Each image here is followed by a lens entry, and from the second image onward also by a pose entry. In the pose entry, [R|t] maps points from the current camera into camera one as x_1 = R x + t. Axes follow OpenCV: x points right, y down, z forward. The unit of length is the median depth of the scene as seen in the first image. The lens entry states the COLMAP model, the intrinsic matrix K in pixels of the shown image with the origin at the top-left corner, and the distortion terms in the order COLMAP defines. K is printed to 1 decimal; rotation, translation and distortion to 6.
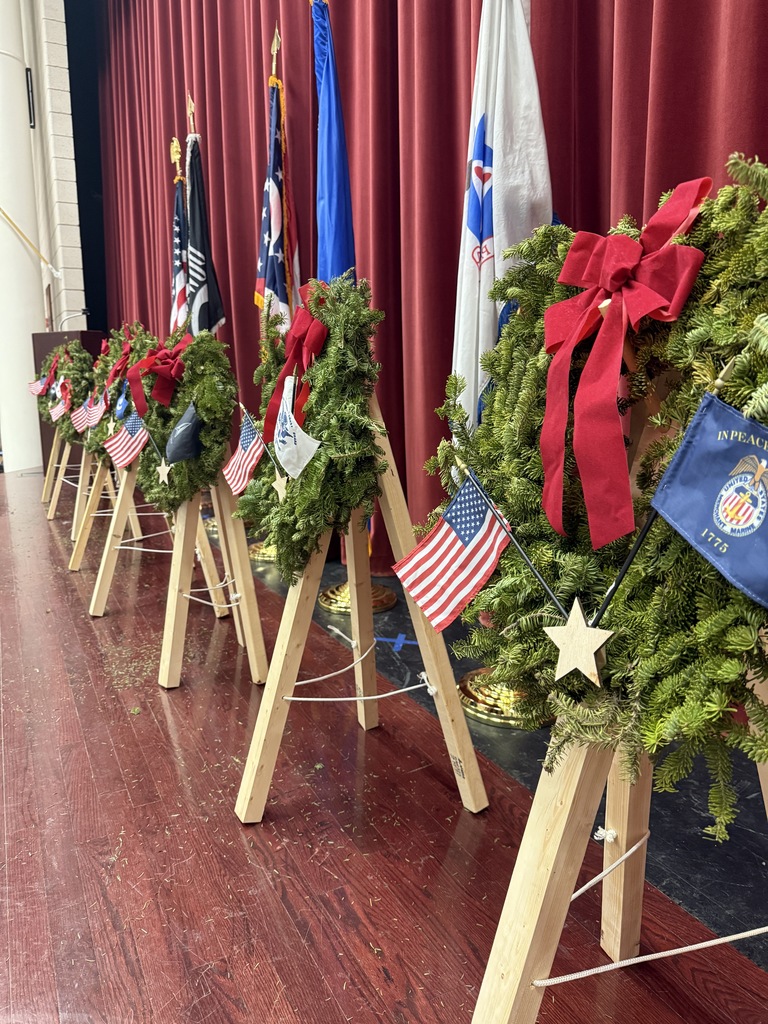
lens RADIAL K [[730.5, 0, 382.5], [0, 730.5, 502.0], [0, 0, 1]] dist [0.053427, -0.024839]
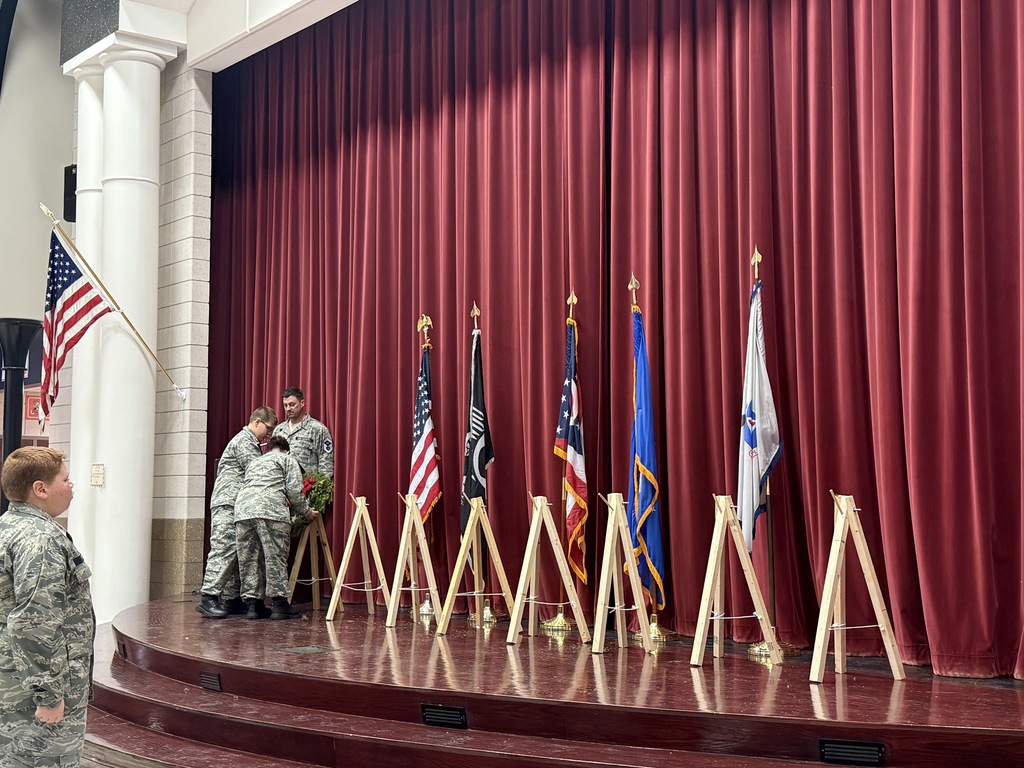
lens RADIAL K [[1398.2, 0, 515.2], [0, 1398.2, 381.0], [0, 0, 1]] dist [0.082208, 0.000000]
pose [[0.979729, 0.022570, 0.199053, -0.861718], [0.027646, 0.968893, -0.245932, 0.299311], [-0.198411, 0.246449, 0.948628, -1.813134]]
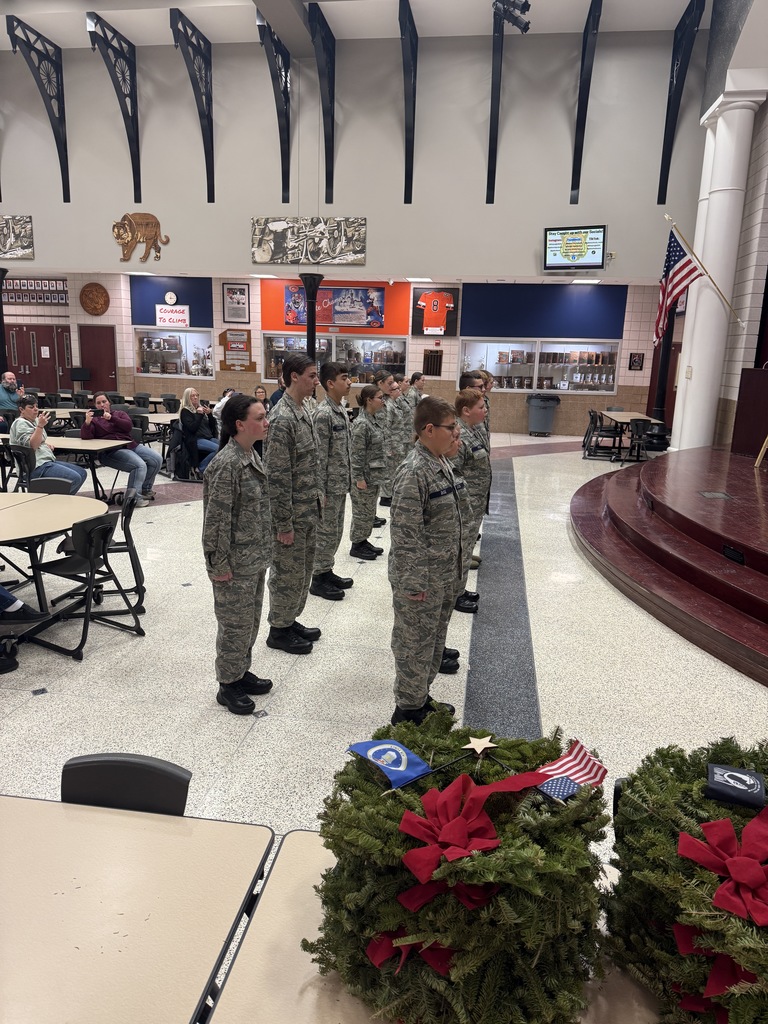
lens RADIAL K [[730.5, 0, 385.1], [0, 730.5, 516.7], [0, 0, 1]] dist [0.053427, -0.024839]
pose [[0.840267, 0.141659, -0.523340, -0.420040], [-0.123466, 0.989897, 0.069713, 0.199152], [0.527928, 0.006037, 0.849267, -1.736125]]
